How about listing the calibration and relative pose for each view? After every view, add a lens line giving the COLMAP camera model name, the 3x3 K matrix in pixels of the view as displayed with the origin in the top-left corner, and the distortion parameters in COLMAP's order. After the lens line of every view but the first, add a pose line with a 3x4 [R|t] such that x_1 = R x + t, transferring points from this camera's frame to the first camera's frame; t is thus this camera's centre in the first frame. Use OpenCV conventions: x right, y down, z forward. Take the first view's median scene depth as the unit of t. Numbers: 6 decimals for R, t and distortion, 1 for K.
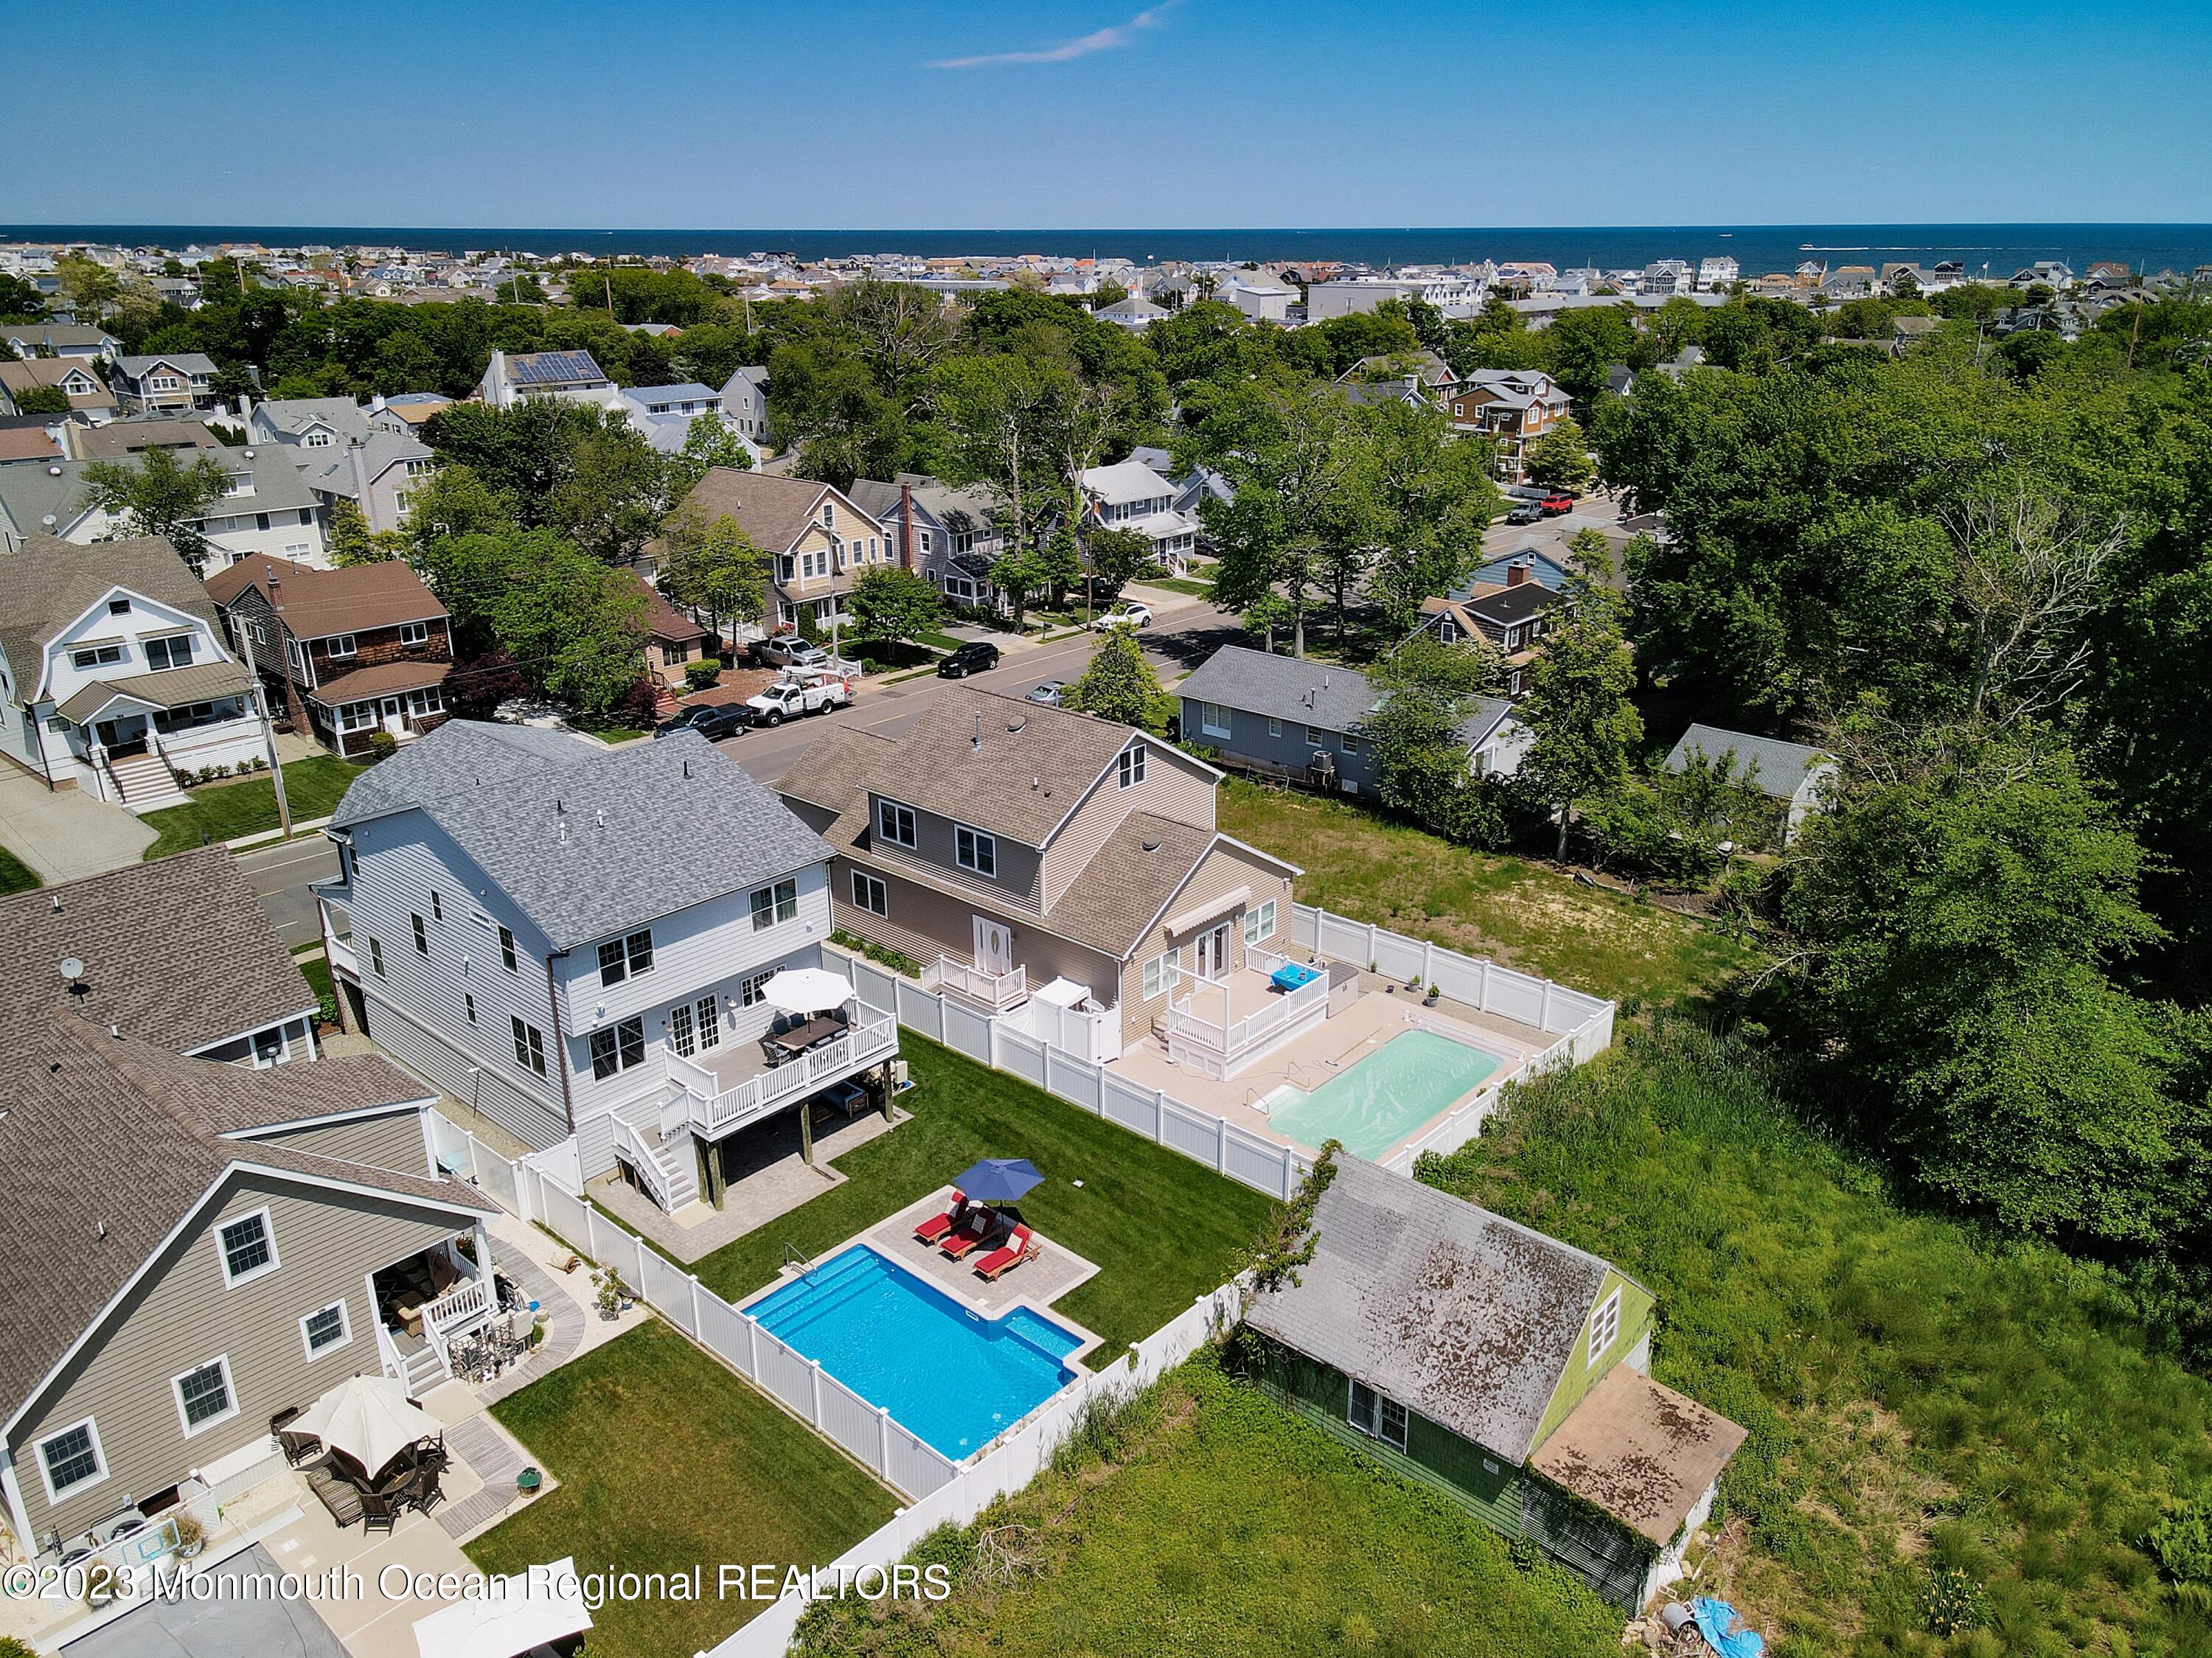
lens RADIAL K [[1587.2, 0, 1106.0], [0, 1587.2, 829.0], [0, 0, 1]] dist [-0.007693, 0.006658]
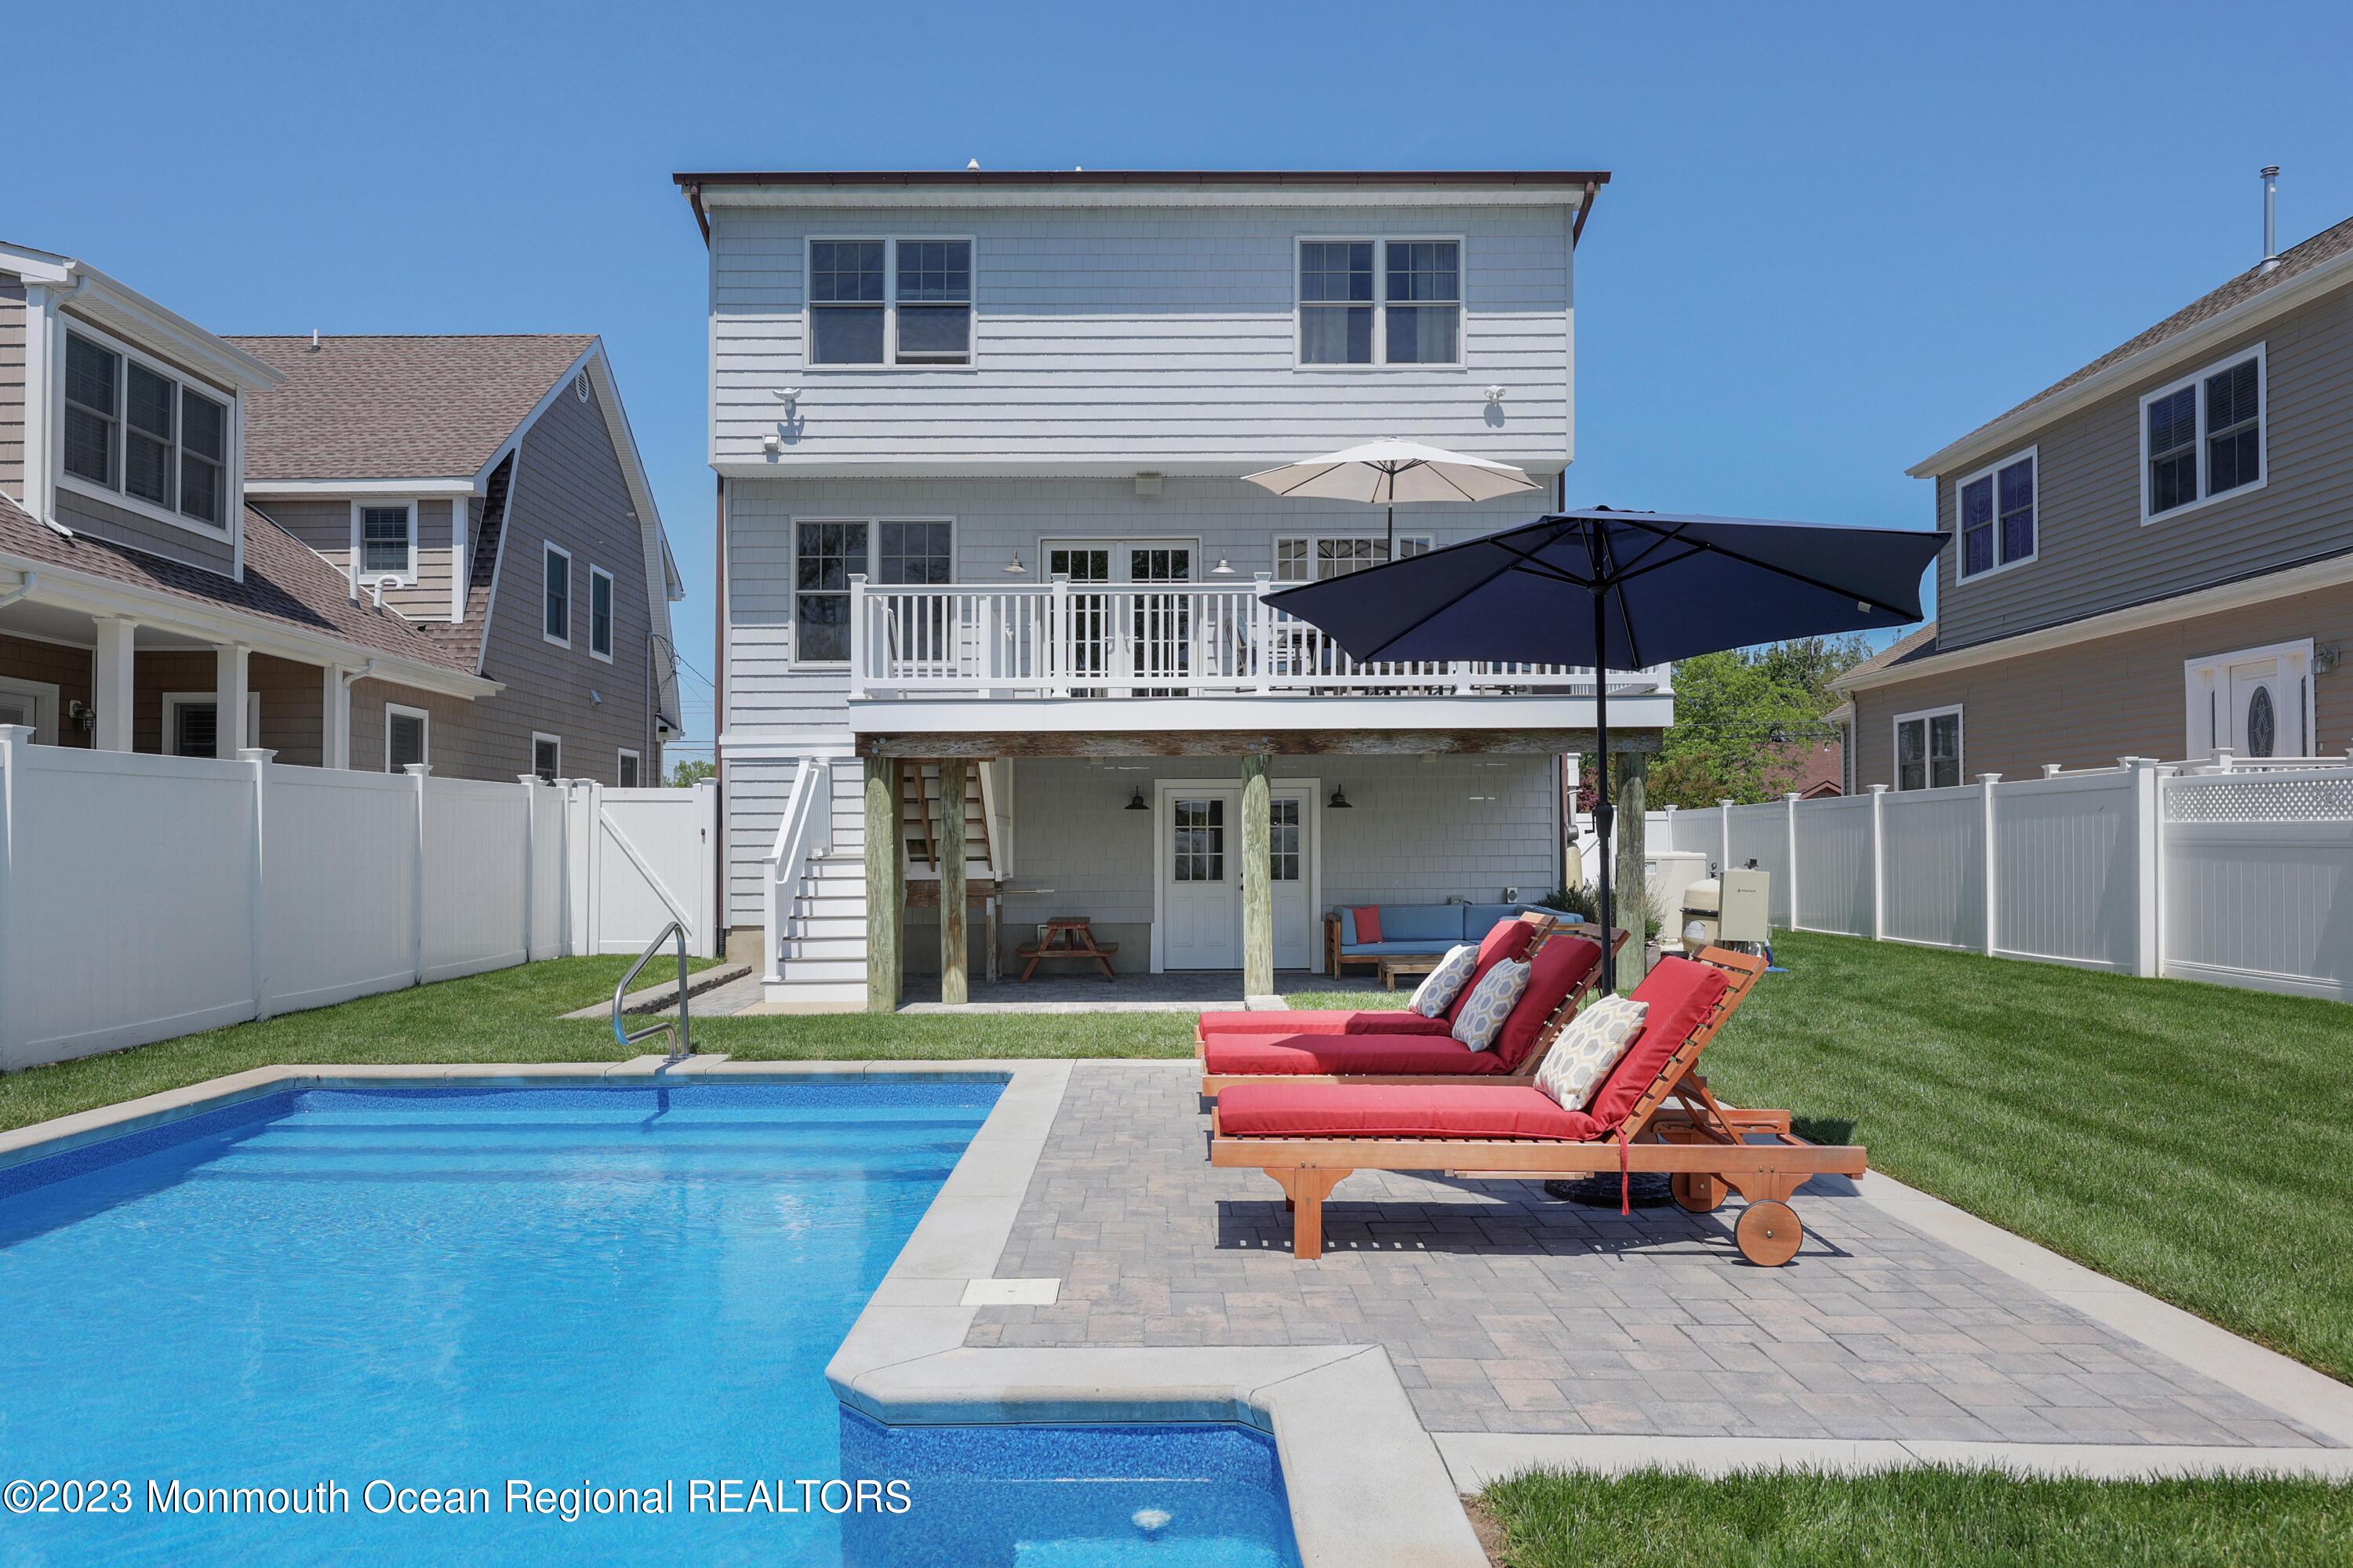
lens RADIAL K [[1501.0, 0, 1161.3], [0, 1501.0, 838.6], [0, 0, 1]] dist [0.005677, 0.000151]
pose [[0.665316, -0.014174, -0.746428, 0.004622], [-0.248642, 0.938533, -0.239444, 0.240781], [0.703941, 0.344899, 0.620896, 0.772796]]
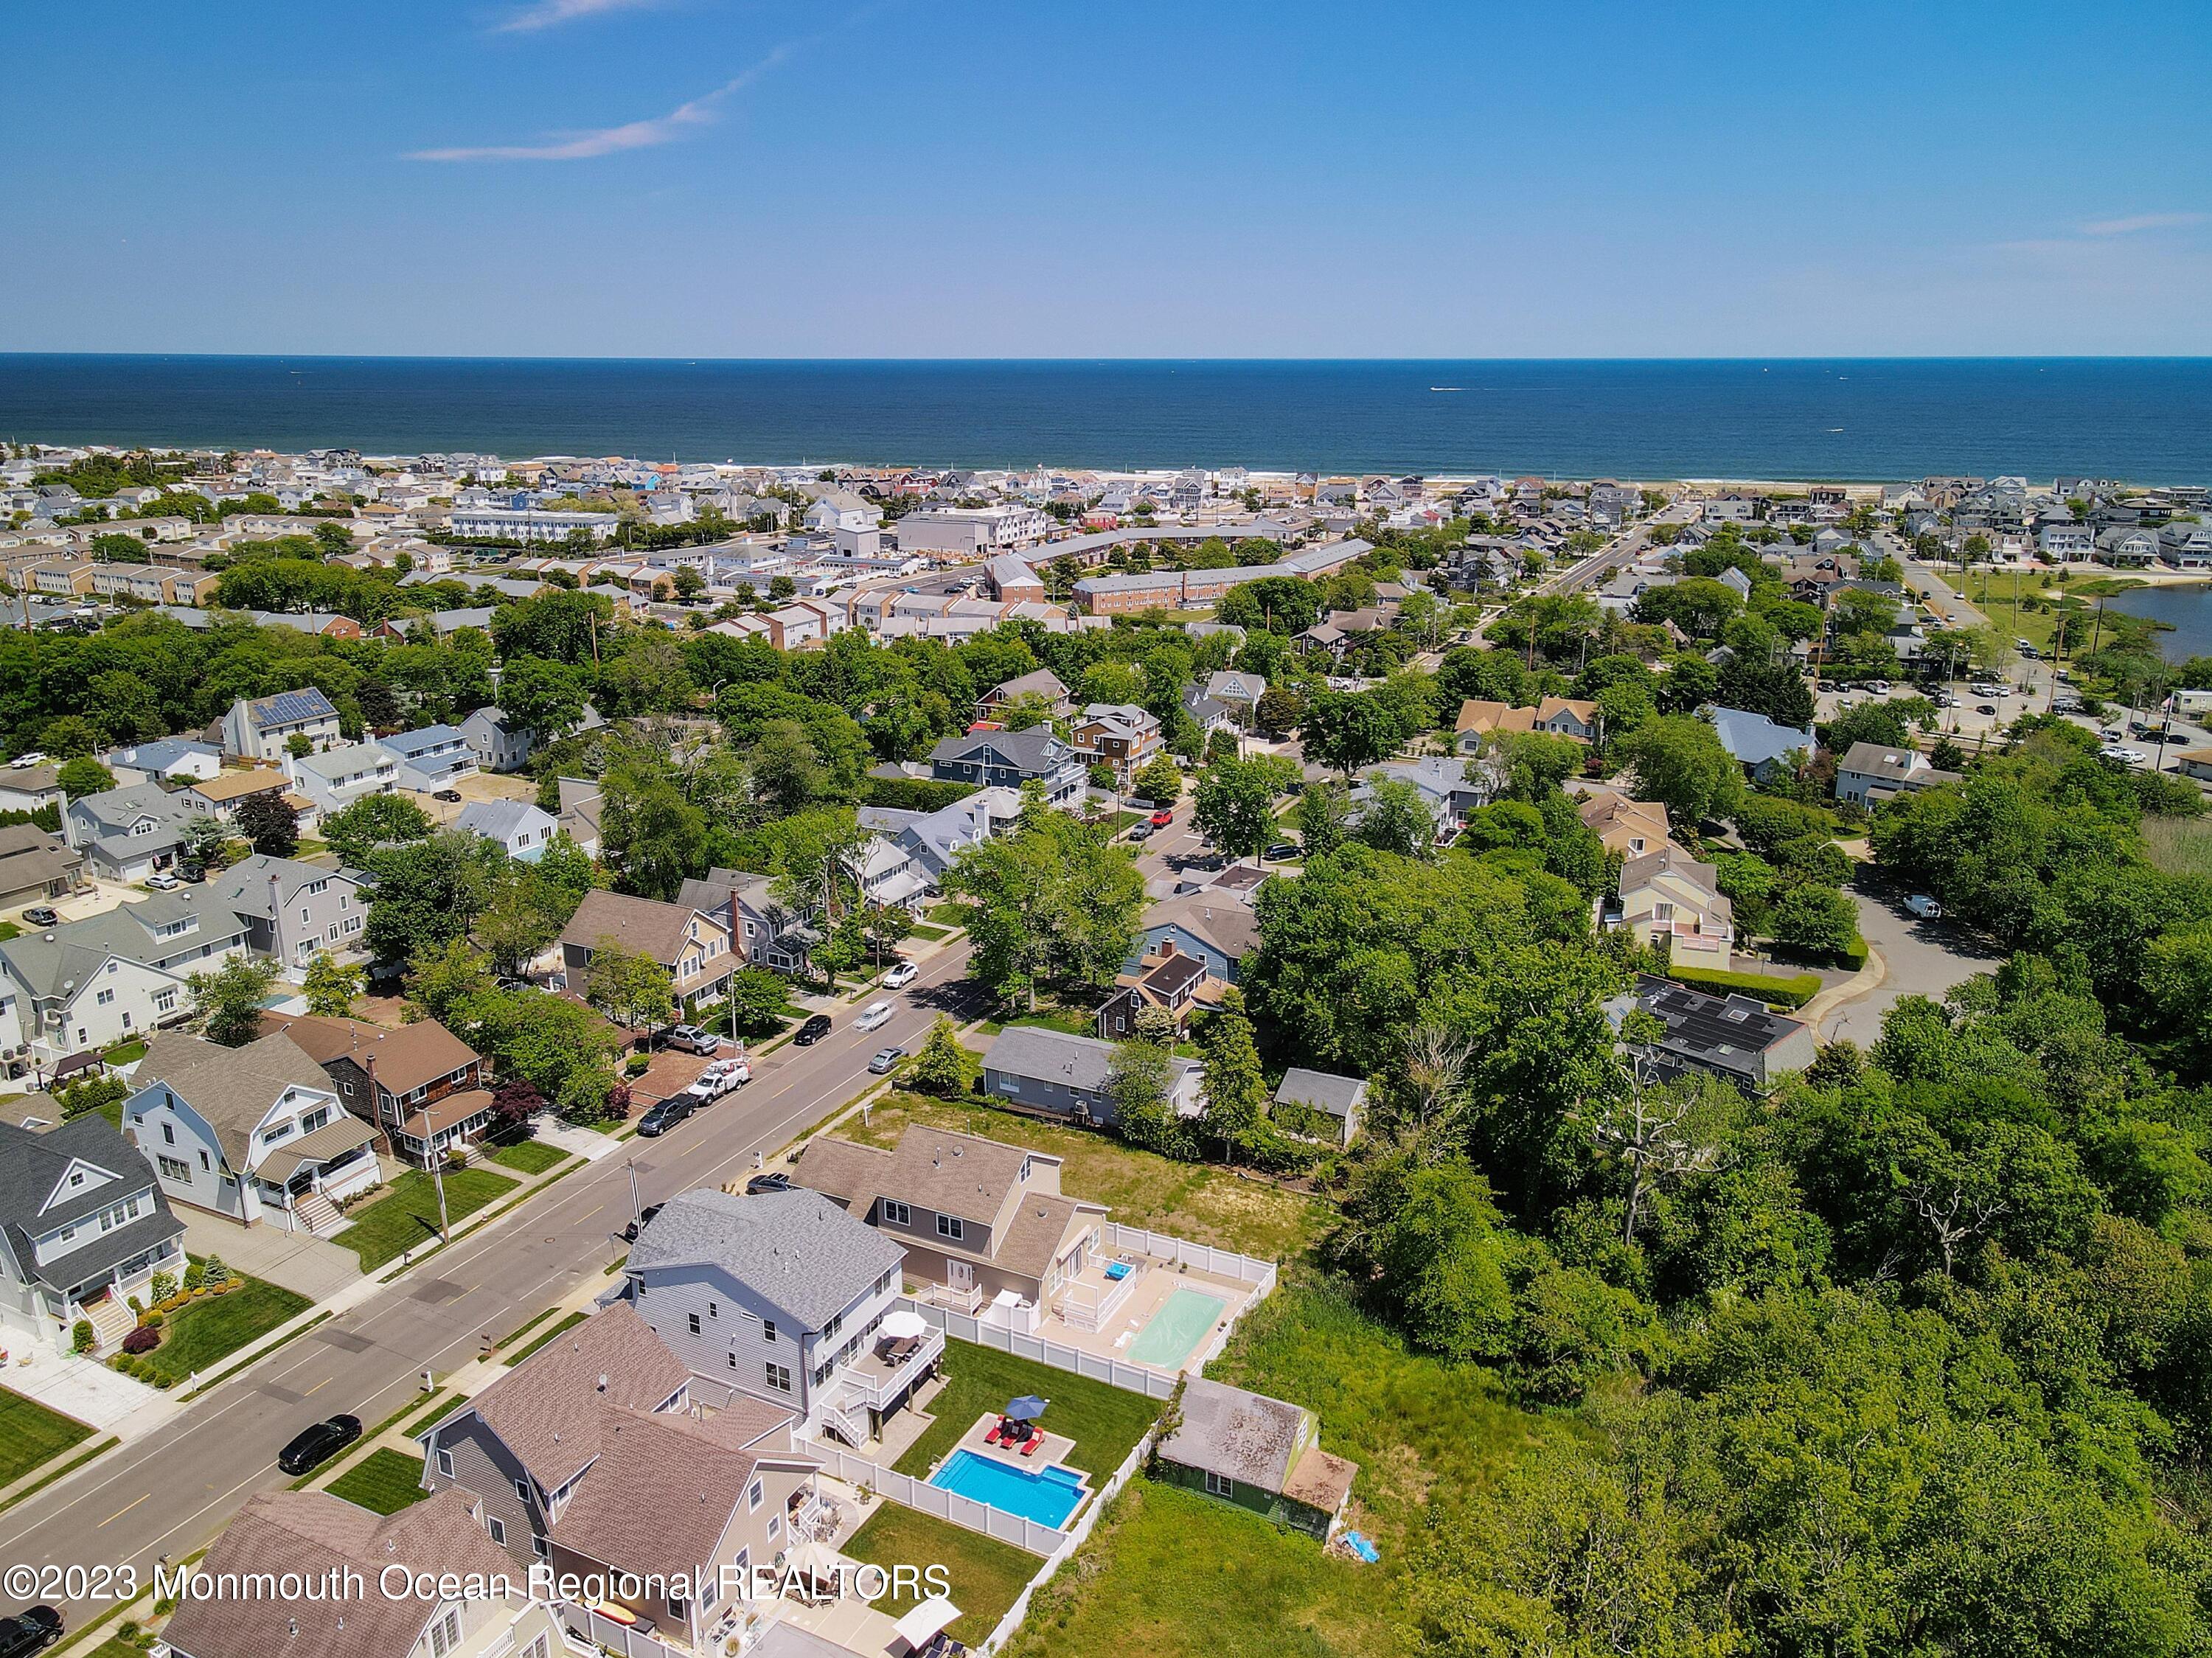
lens RADIAL K [[1541.6, 0, 1098.2], [0, 1541.6, 893.6], [0, 0, 1]] dist [-0.007750, 0.035528]
pose [[0.963794, -0.075961, 0.255598, -0.394093], [0.086811, 0.995729, -0.031423, -0.346213], [-0.252119, 0.052474, 0.966272, -0.937335]]
